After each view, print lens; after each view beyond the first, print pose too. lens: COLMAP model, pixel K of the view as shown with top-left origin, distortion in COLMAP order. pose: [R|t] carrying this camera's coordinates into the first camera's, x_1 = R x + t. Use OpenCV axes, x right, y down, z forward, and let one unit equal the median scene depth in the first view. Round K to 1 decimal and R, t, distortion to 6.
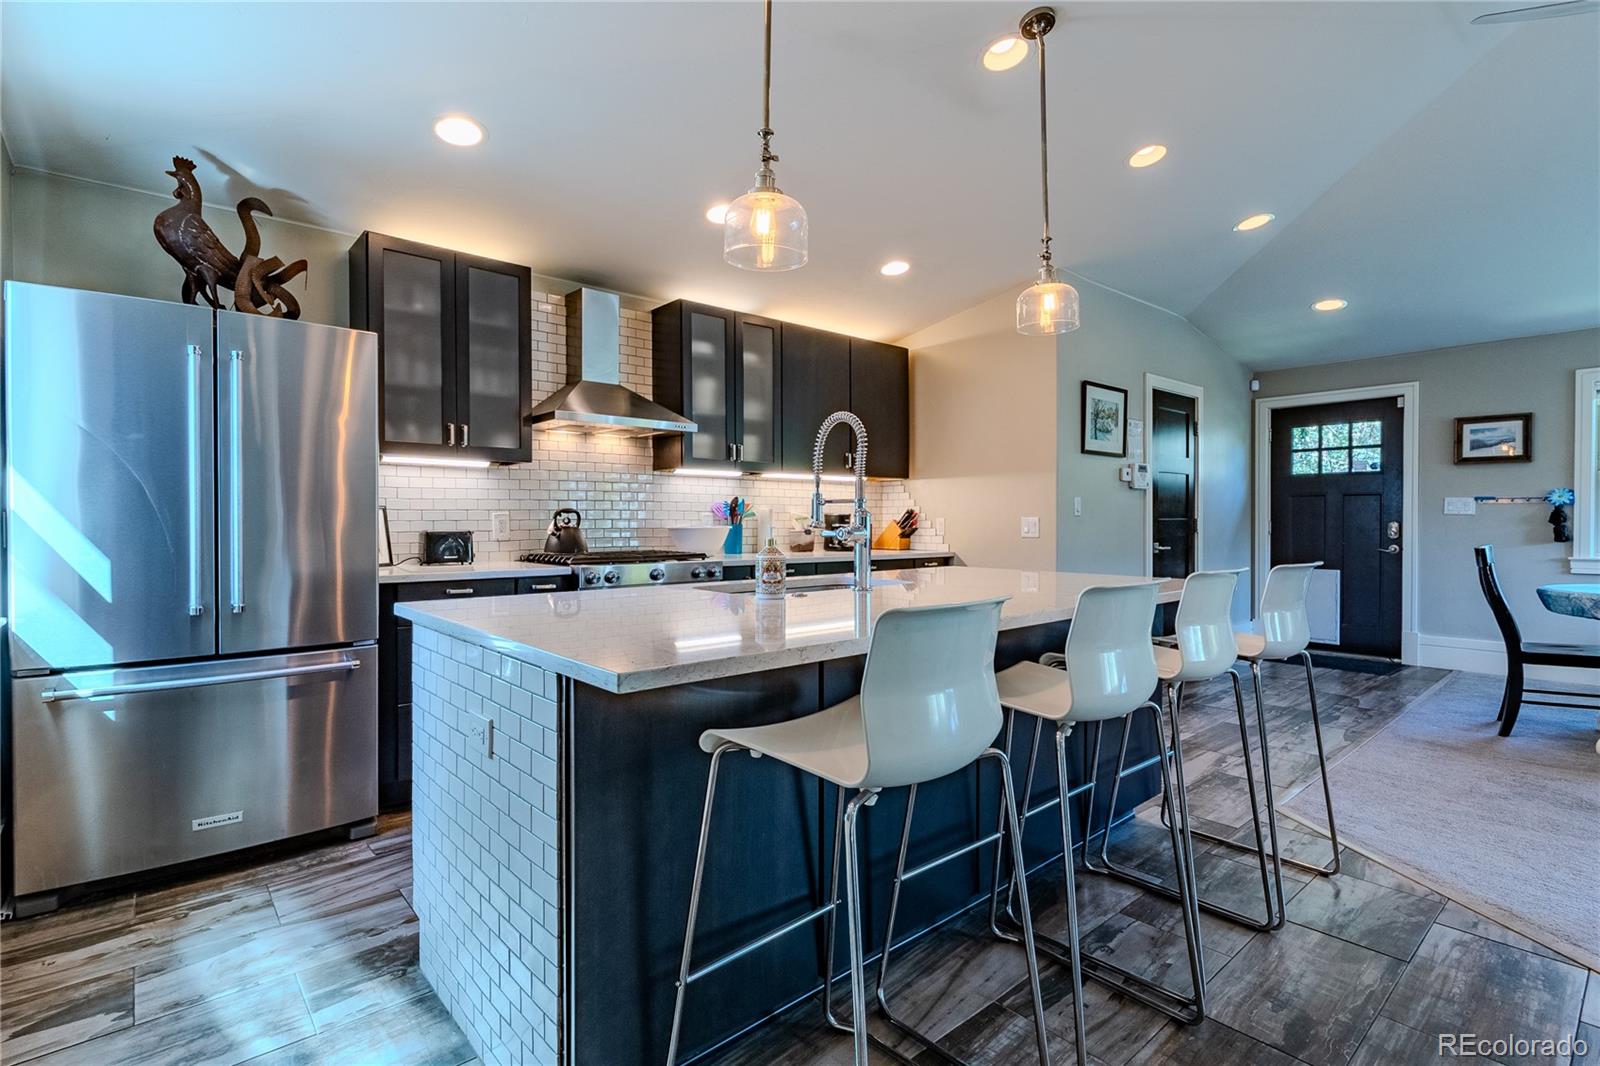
lens RADIAL K [[772.4, 0, 805.9], [0, 772.4, 531.1], [0, 0, 1]] dist [0.016095, 0.000542]
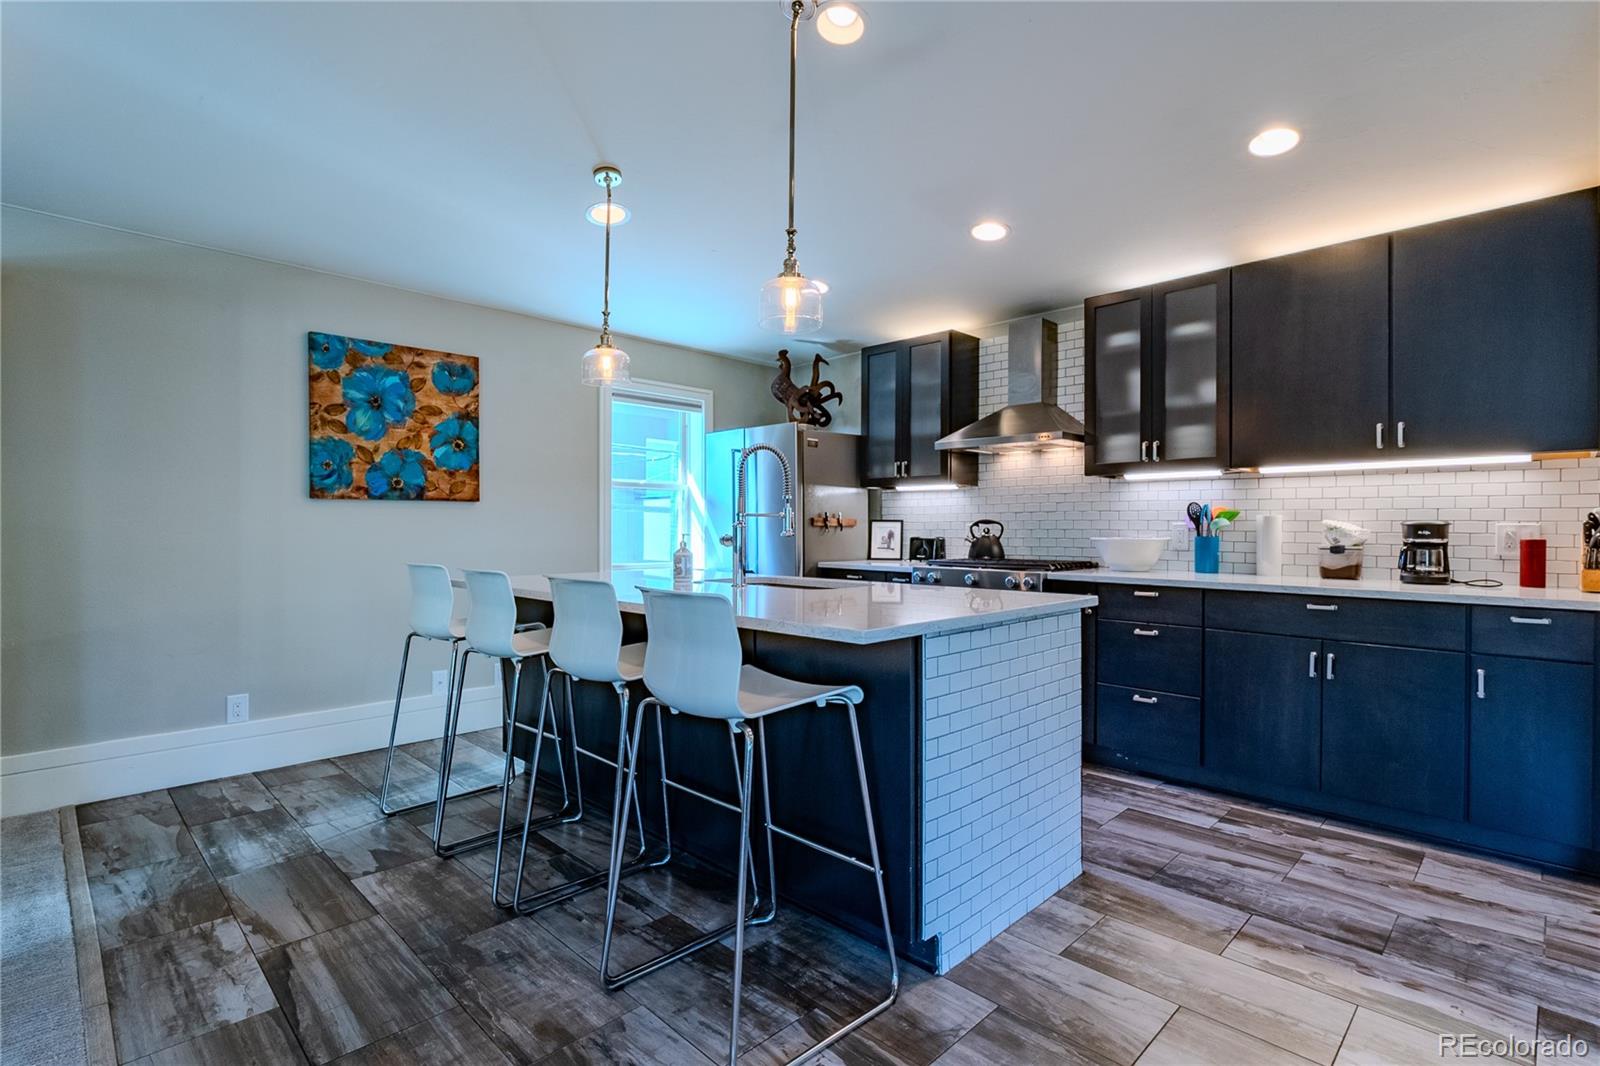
lens RADIAL K [[772.4, 0, 805.9], [0, 772.4, 531.1], [0, 0, 1]] dist [0.016095, 0.000542]
pose [[0.054321, 0.003933, -0.998516, 0.849220], [-0.017982, 0.999834, 0.002960, -0.011096], [0.998362, 0.017794, 0.054383, 0.661394]]
